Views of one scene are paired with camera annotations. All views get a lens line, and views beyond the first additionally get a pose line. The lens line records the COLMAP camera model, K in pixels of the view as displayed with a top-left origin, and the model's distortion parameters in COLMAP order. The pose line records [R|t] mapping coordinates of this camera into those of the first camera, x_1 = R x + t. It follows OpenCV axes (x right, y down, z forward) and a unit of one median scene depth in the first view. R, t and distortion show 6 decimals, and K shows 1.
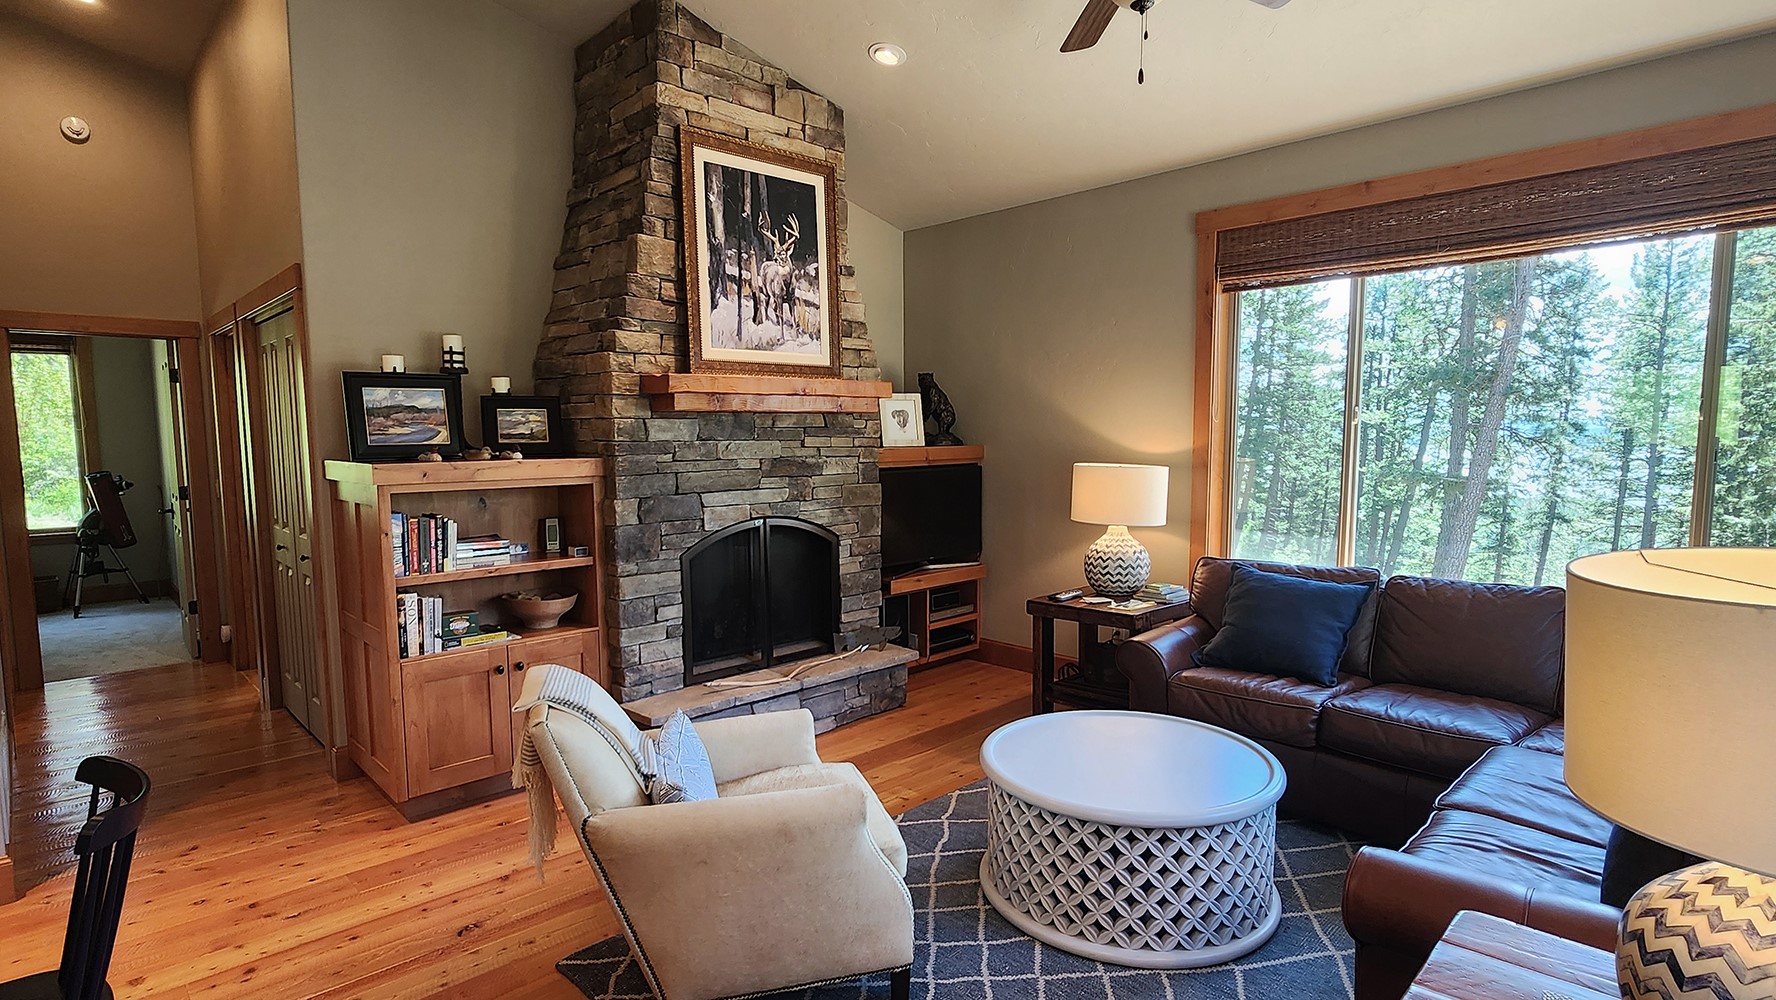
lens RADIAL K [[918.9, 0, 875.2], [0, 918.9, 519.8], [0, 0, 1]] dist [0.001479, -0.000115]
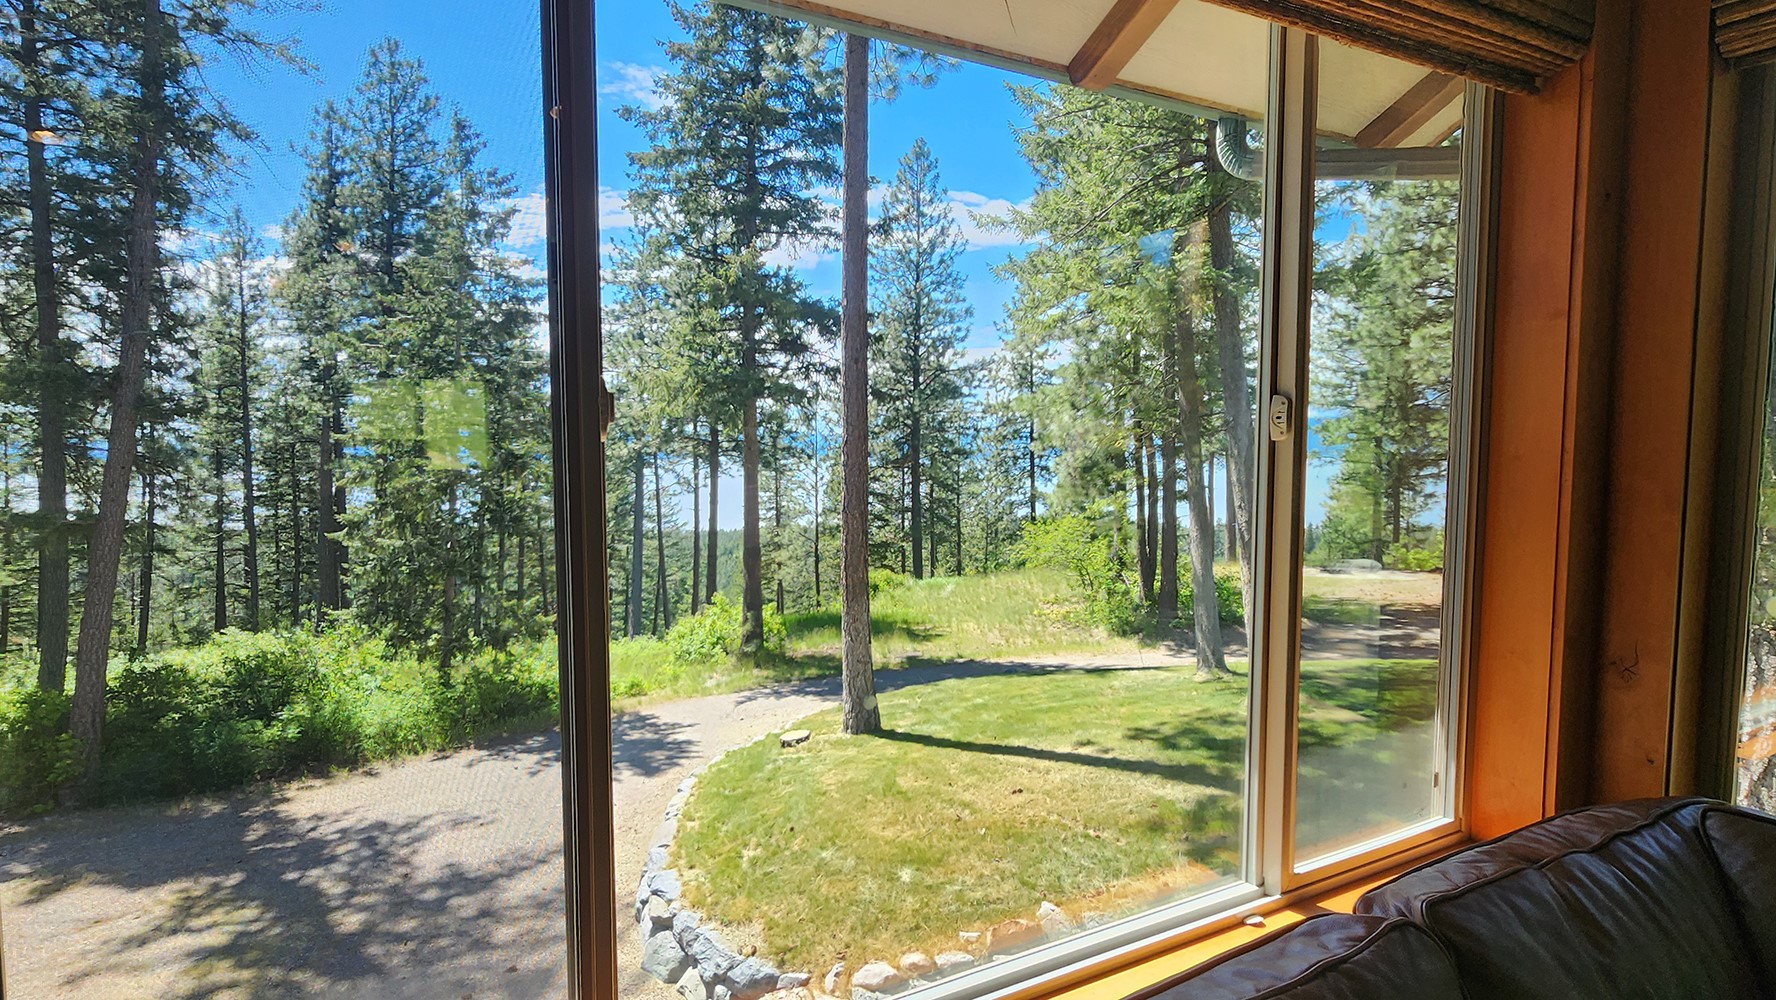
lens RADIAL K [[918.9, 0, 875.2], [0, 918.9, 519.8], [0, 0, 1]] dist [0.001479, -0.000115]
pose [[0.233215, -0.074068, 0.969600, 0.293999], [0.096907, 0.993902, 0.052615, -0.086320], [-0.967585, 0.081690, 0.238970, 0.862772]]
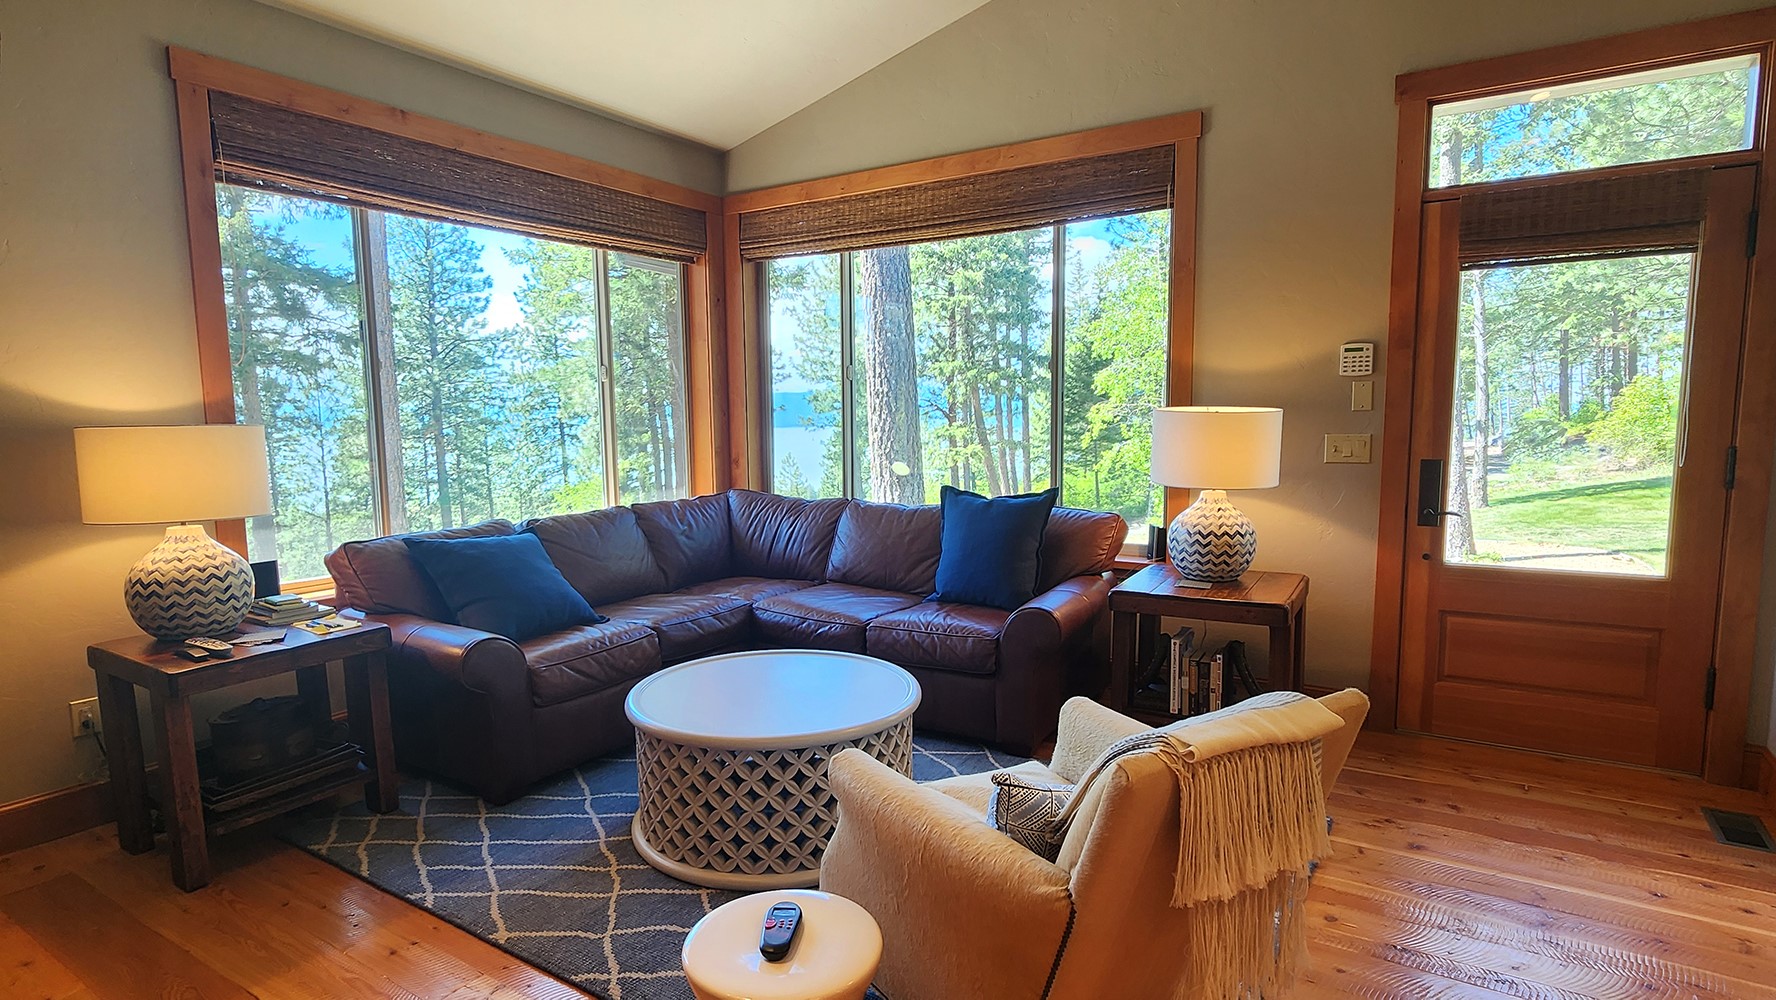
lens RADIAL K [[918.9, 0, 875.2], [0, 918.9, 519.8], [0, 0, 1]] dist [0.001479, -0.000115]
pose [[-0.252425, -0.101559, 0.962272, -0.483421], [0.108325, 0.985259, 0.132401, -0.030482], [-0.961534, 0.137660, -0.237703, 0.763404]]
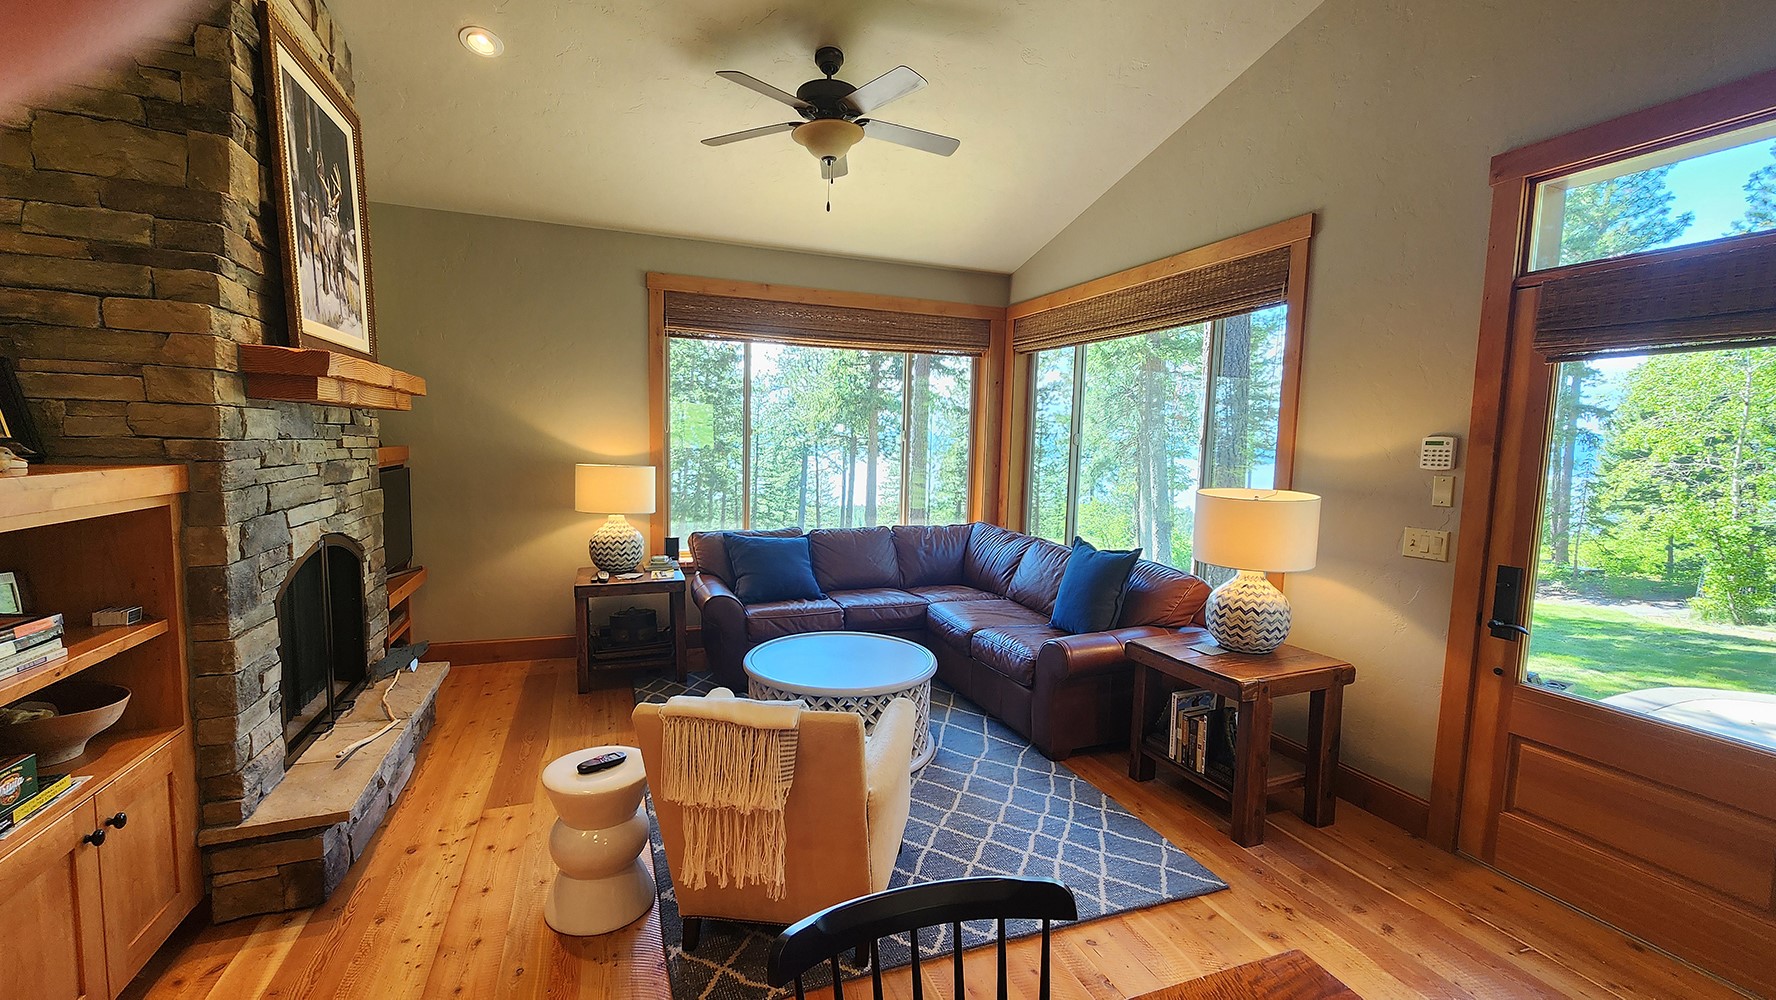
lens RADIAL K [[737.4, 0, 889.9], [0, 737.4, 512.0], [0, 0, 1]] dist [0.001050, 0.000227]
pose [[0.371620, -0.072435, 0.925555, -0.556148], [0.061752, 0.996672, 0.053206, -0.028626], [-0.926329, 0.037382, 0.374857, 0.318290]]
